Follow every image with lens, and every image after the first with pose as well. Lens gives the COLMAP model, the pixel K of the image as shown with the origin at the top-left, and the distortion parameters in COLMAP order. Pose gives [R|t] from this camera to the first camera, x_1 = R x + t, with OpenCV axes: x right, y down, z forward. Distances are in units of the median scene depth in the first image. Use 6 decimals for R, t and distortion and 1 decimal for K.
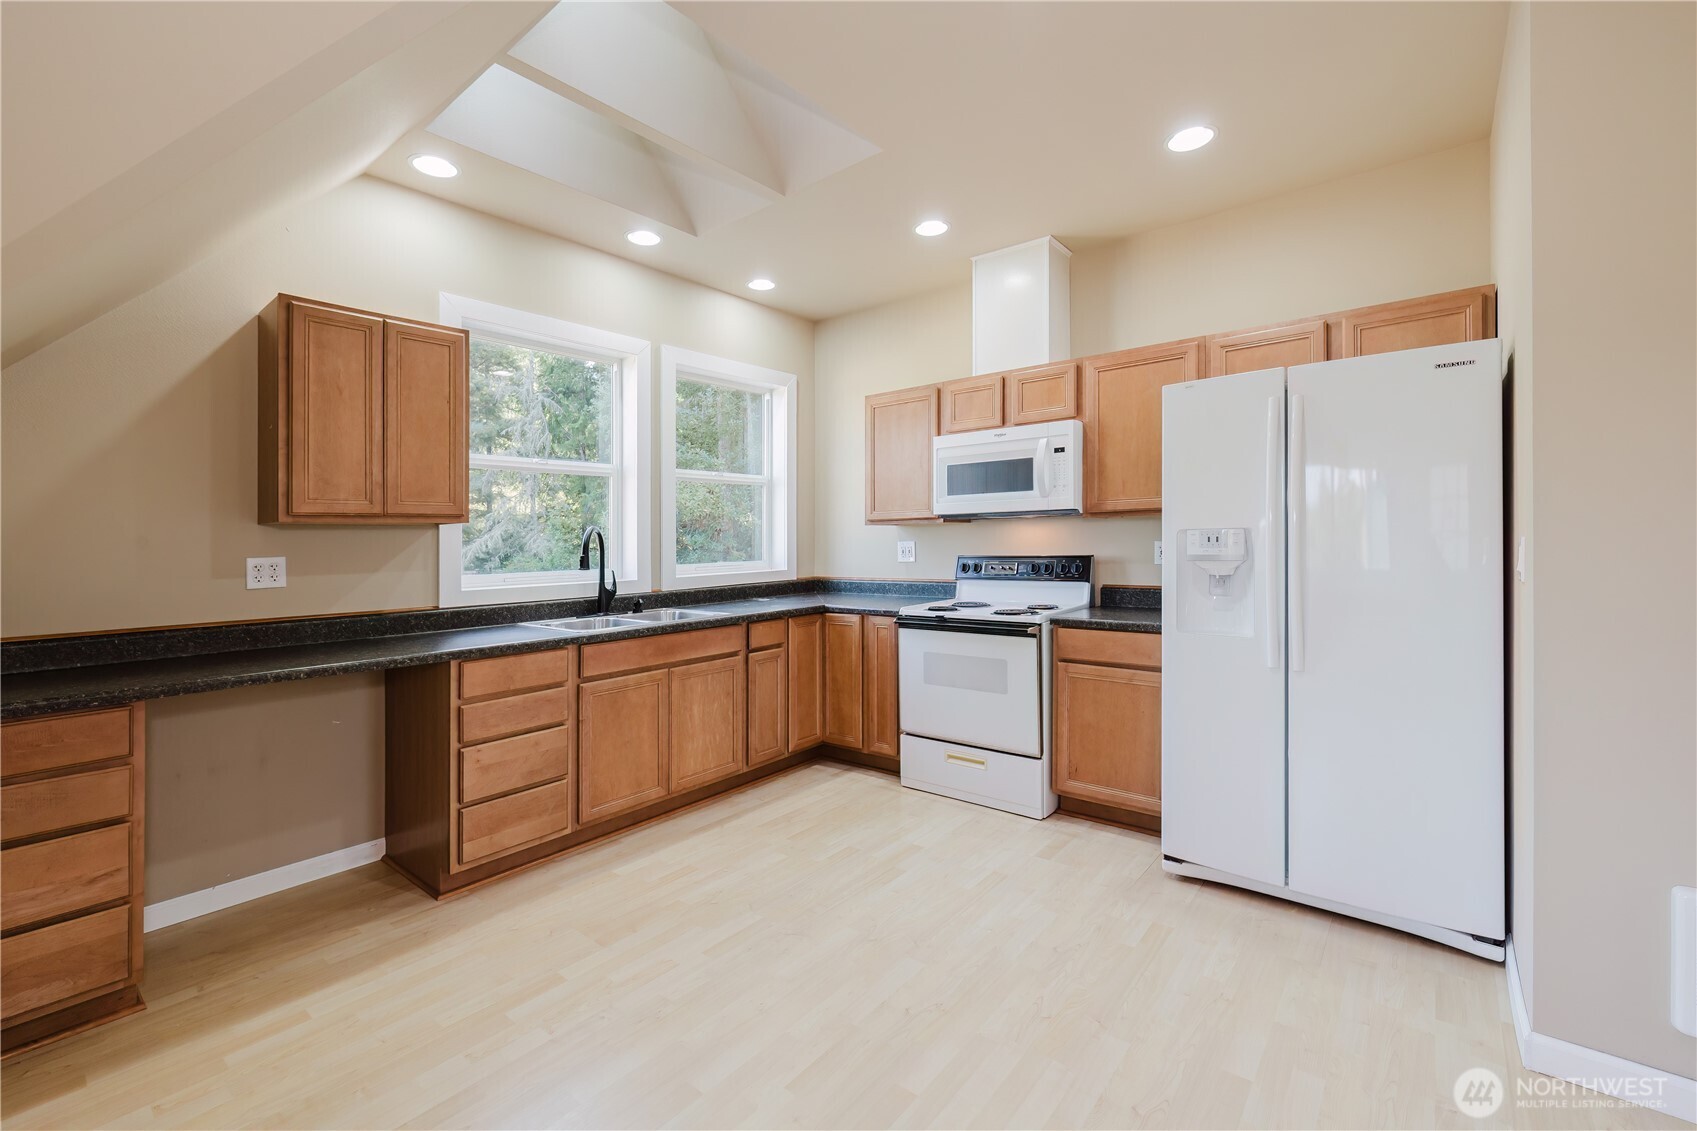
lens RADIAL K [[719.7, 0, 842.8], [0, 719.7, 550.3], [0, 0, 1]] dist [-0.000933, -0.000247]
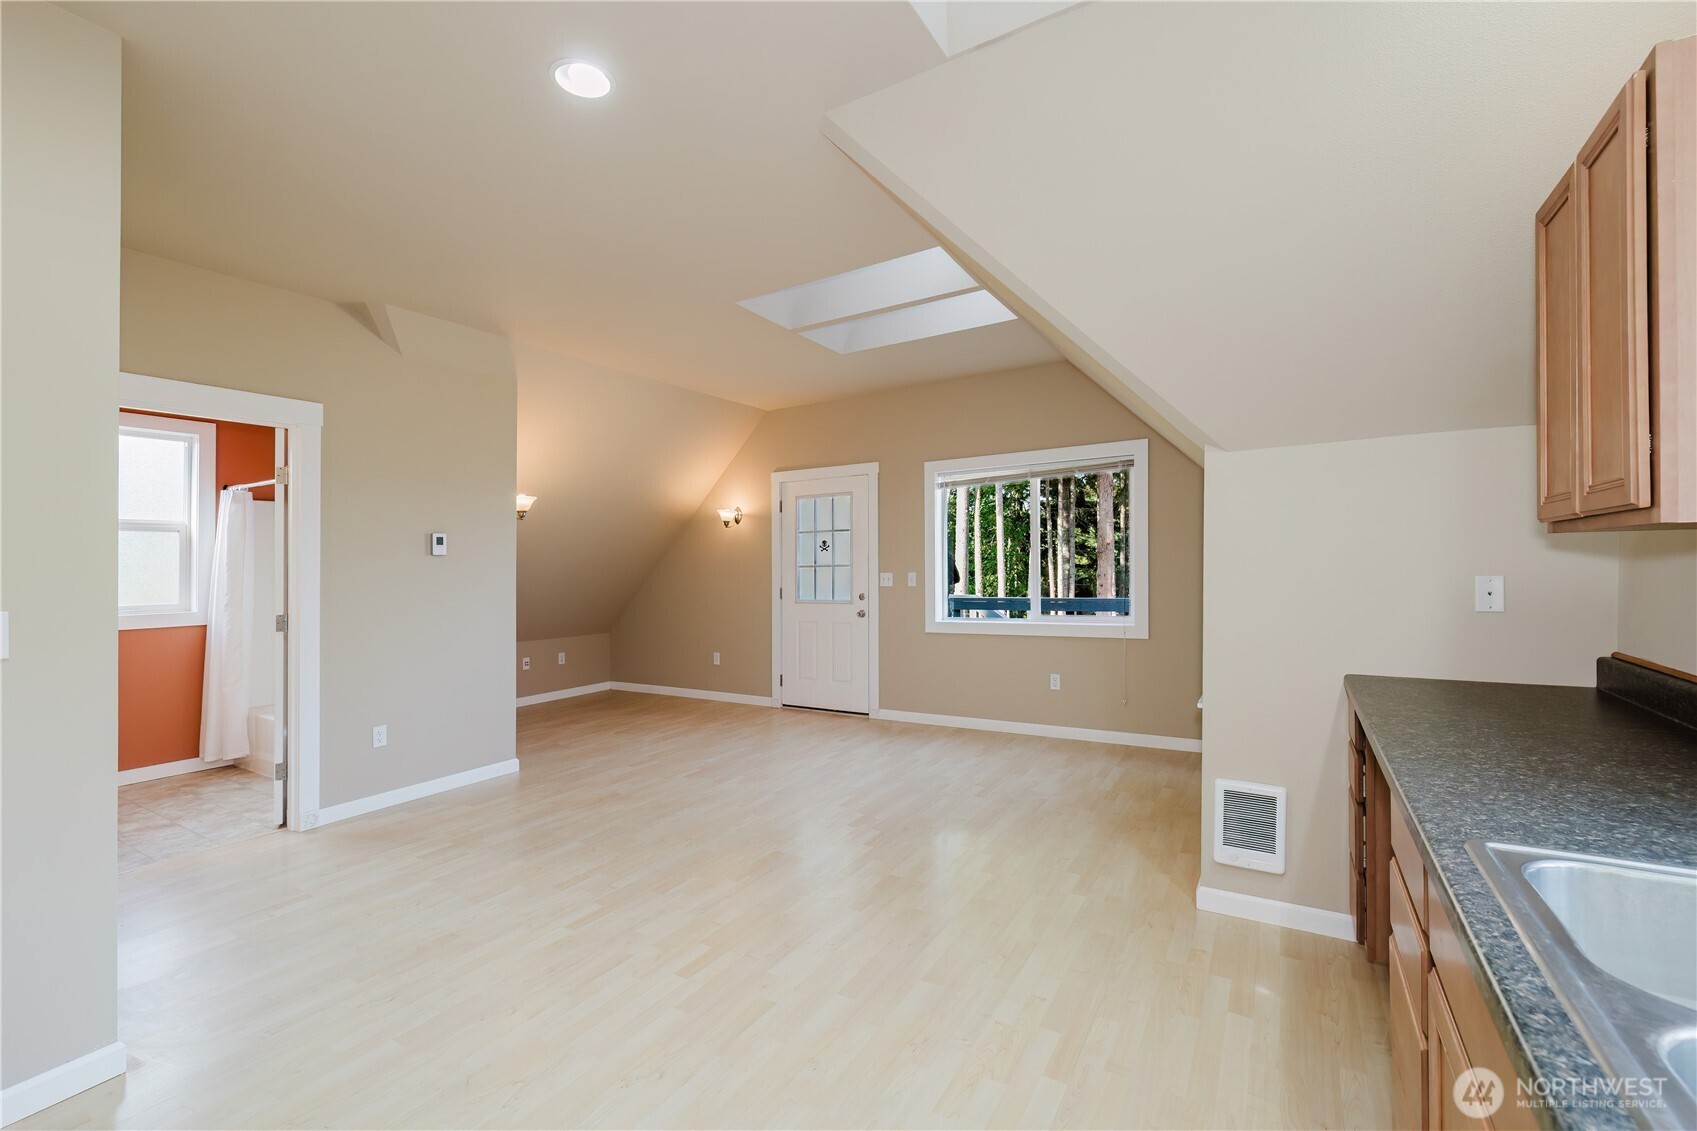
lens RADIAL K [[719.7, 0, 842.8], [0, 719.7, 550.3], [0, 0, 1]] dist [-0.000933, -0.000247]
pose [[-0.990681, 0.032820, -0.132188, -0.025529], [0.033237, 0.999447, -0.000951, -0.032338], [0.132084, -0.005336, -0.991224, 1.112269]]
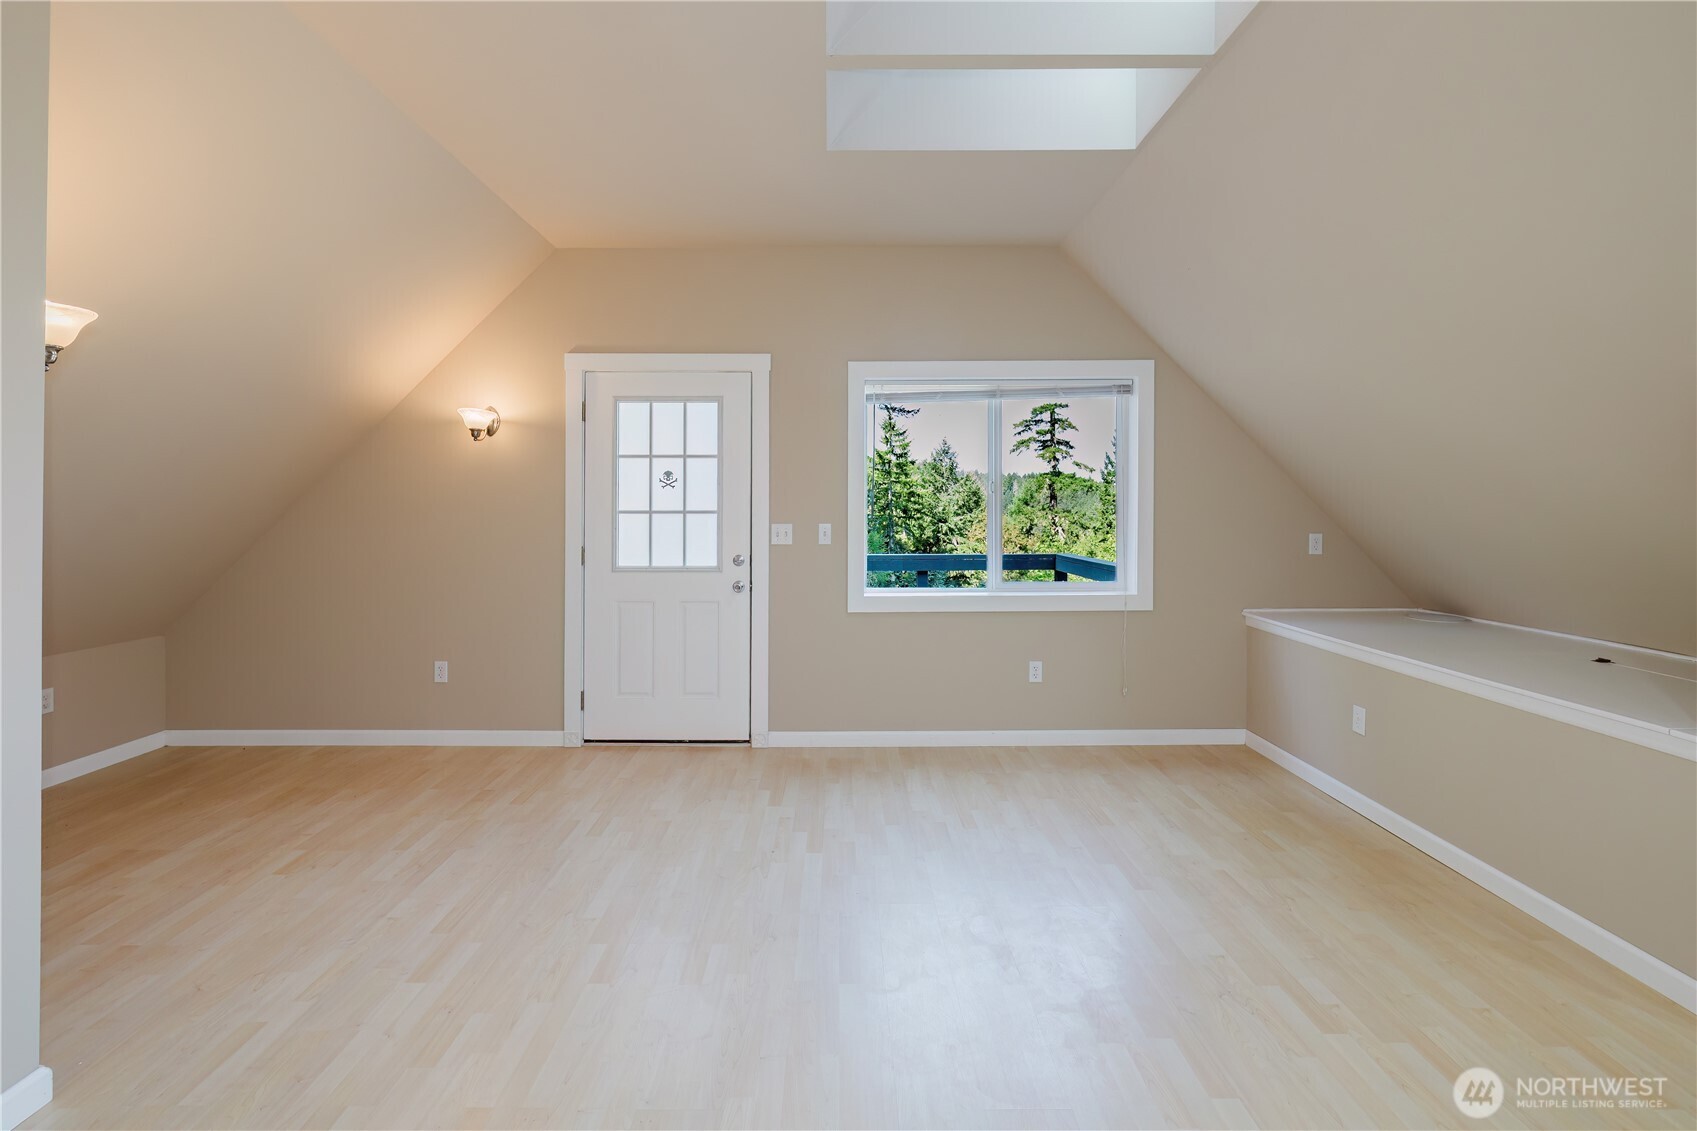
lens RADIAL K [[733.7, 0, 837.0], [0, 733.7, 509.2], [0, 0, 1]] dist [-0.002230, -0.000447]
pose [[-0.773745, 0.019593, -0.633195, 0.315545], [0.001835, 0.999587, 0.028687, -0.032692], [0.633495, 0.021034, -0.773461, 0.354474]]
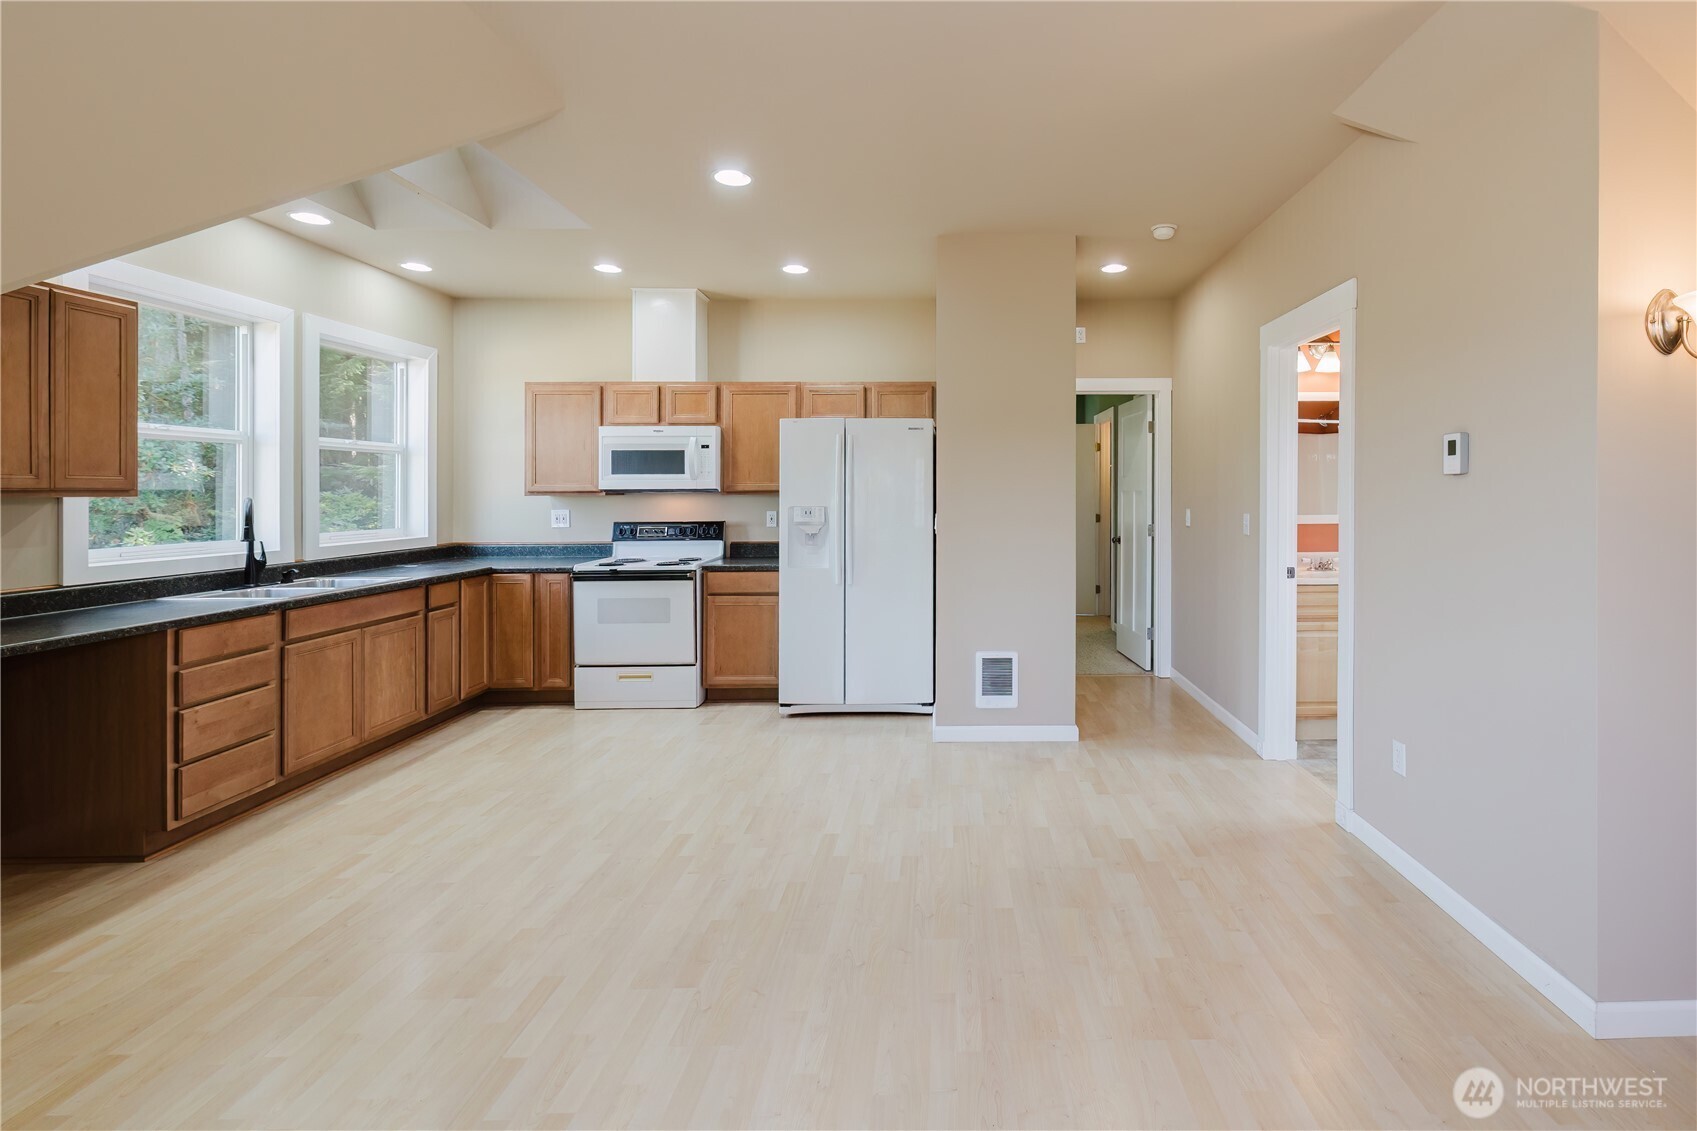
lens RADIAL K [[767.2, 0, 964.7], [0, 767.2, 494.7], [0, 0, 1]] dist [0.000654, -0.000390]
pose [[0.756293, 0.012120, 0.654121, -0.293490], [-0.000193, 0.999832, -0.018301, -0.018059], [-0.654233, 0.013715, 0.756169, -0.460999]]
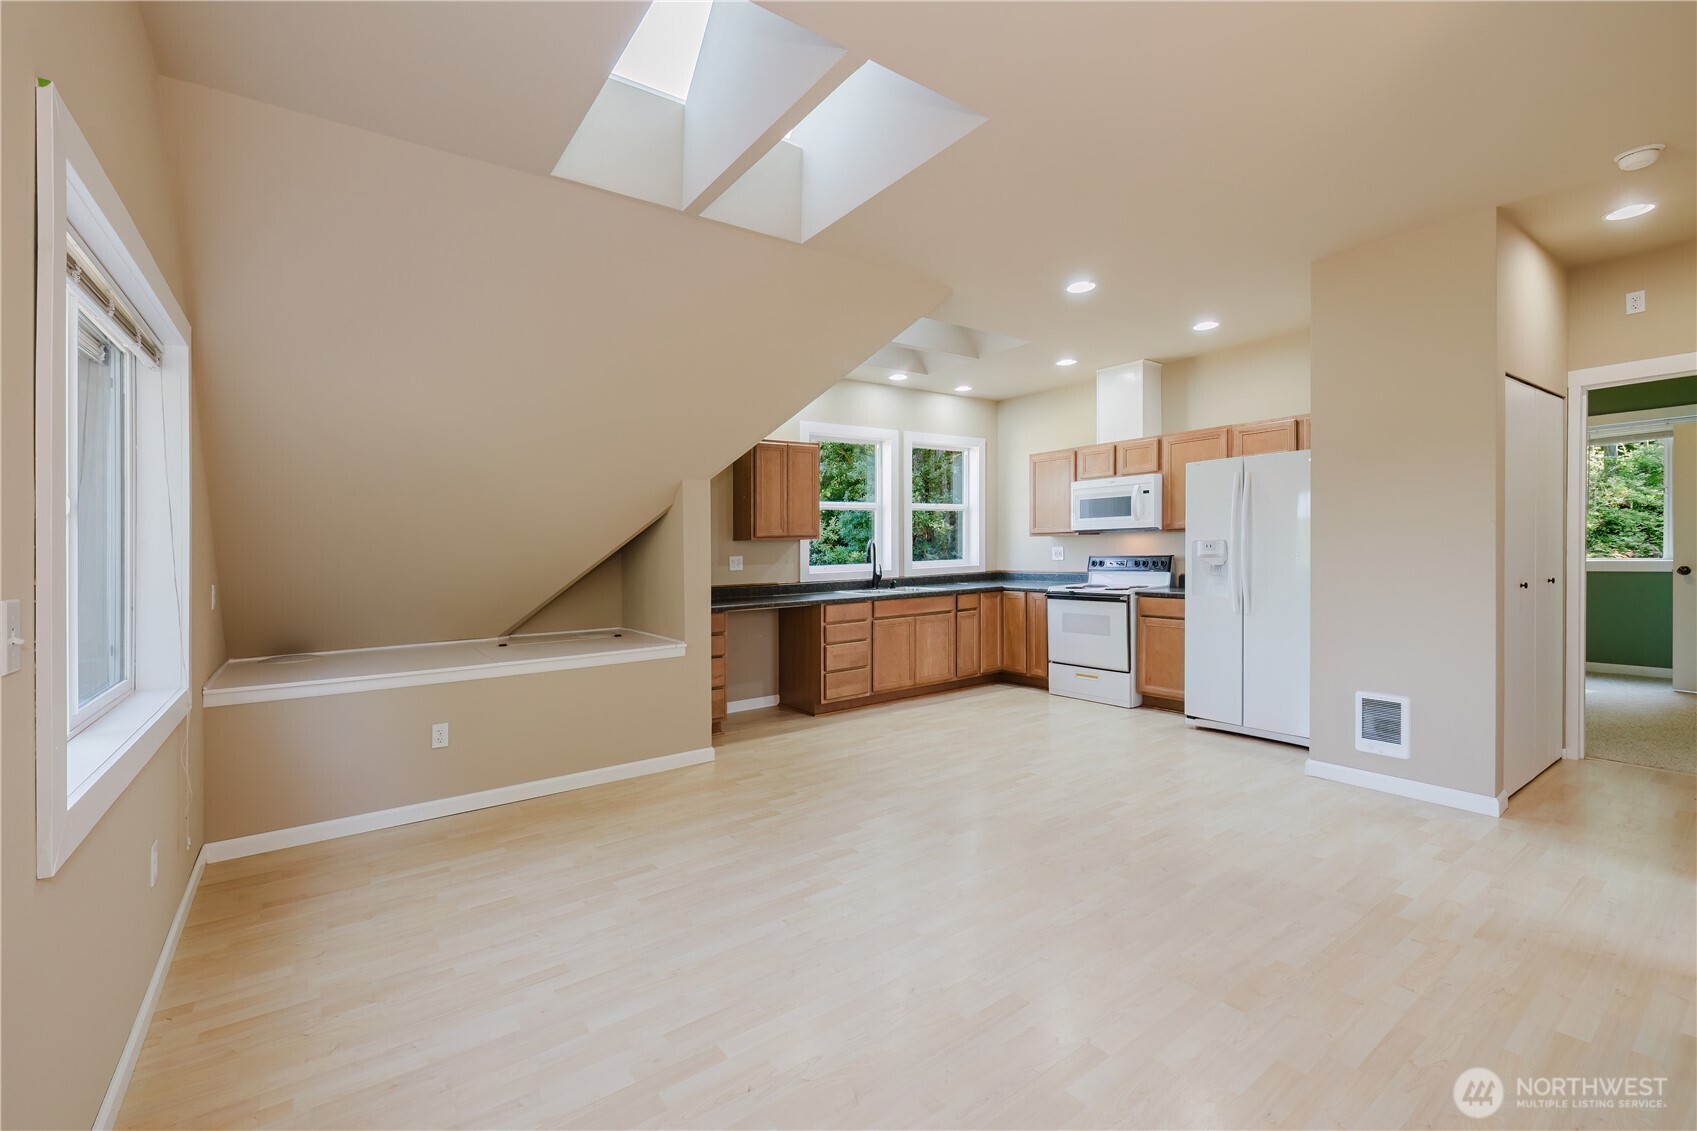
lens RADIAL K [[725.4, 0, 849.6], [0, 725.4, 550.9], [0, 0, 1]] dist [0.000626, -0.000241]
pose [[0.968816, -0.002803, -0.247764, 0.053344], [0.001815, 0.999989, -0.004217, 0.002555], [0.247773, 0.003636, 0.968811, -0.787819]]
